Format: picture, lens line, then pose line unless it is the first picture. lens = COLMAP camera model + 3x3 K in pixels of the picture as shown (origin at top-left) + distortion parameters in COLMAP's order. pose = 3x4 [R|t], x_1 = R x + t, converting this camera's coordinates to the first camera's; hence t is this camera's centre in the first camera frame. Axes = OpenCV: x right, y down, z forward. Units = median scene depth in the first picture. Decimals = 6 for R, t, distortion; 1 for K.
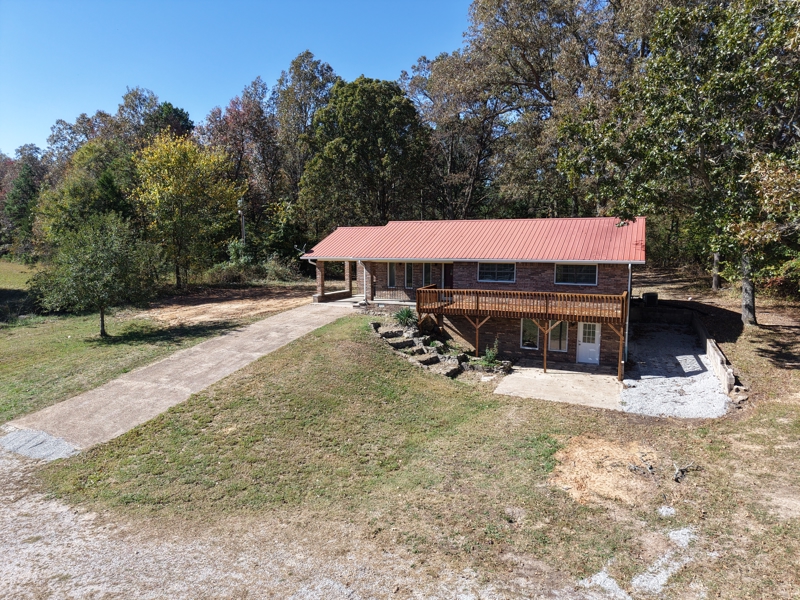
lens RADIAL K [[531.9, 0, 400.0], [0, 531.9, 300.0], [0, 0, 1]] dist [0.032100, -0.026561]
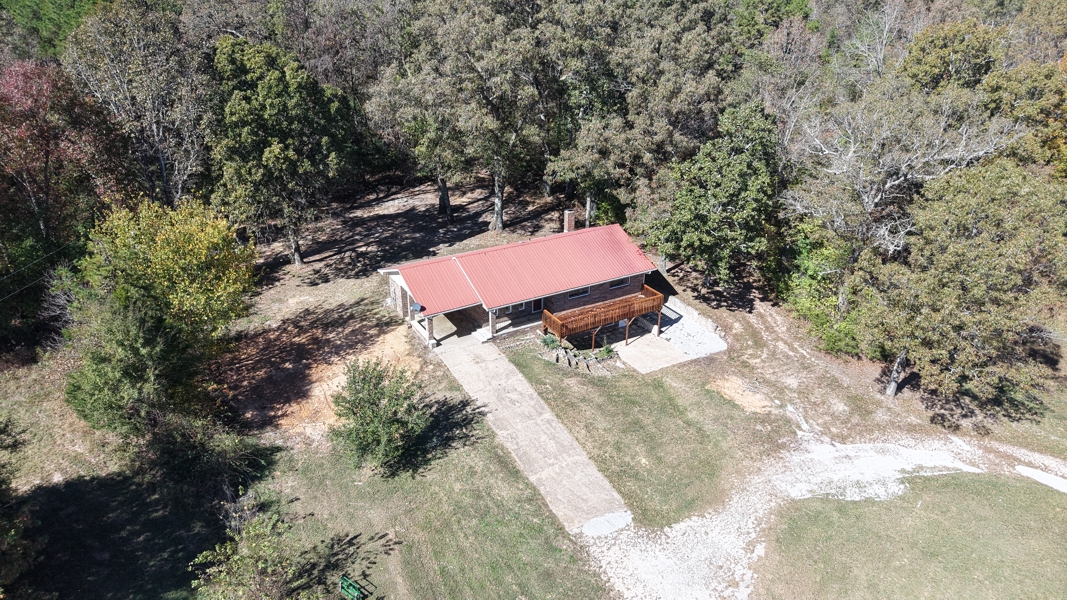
lens RADIAL K [[706.8, 0, 533.5], [0, 706.8, 300.0], [0, 0, 1]] dist [0.073518, -0.096037]
pose [[0.576620, -0.350024, 0.738236, -1.616627], [0.084350, 0.924256, 0.372339, -0.921962], [-0.812647, -0.152428, 0.562469, -0.007729]]
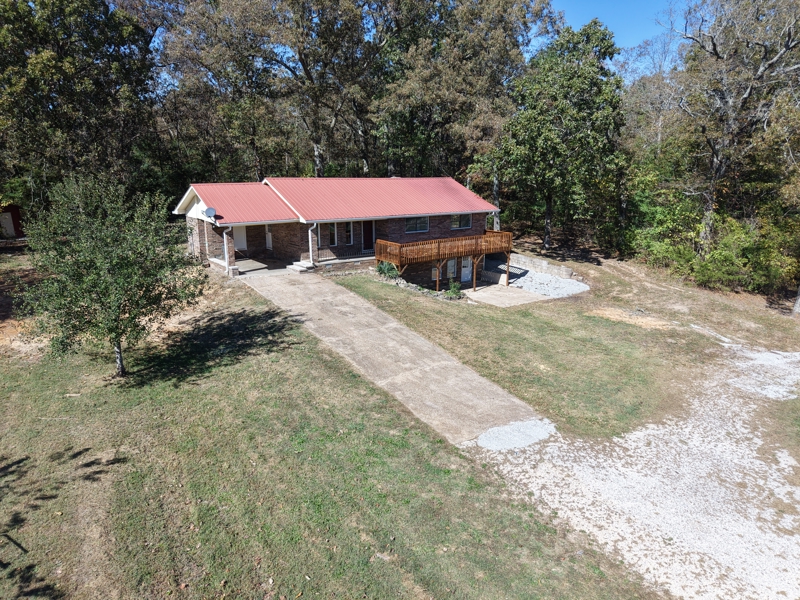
lens RADIAL K [[531.9, 0, 400.0], [0, 531.9, 300.0], [0, 0, 1]] dist [0.032100, -0.026561]
pose [[0.488849, -0.204087, 0.848160, -1.120658], [0.095466, 0.978926, 0.180530, -0.128419], [-0.867129, -0.007281, 0.498030, 0.488135]]
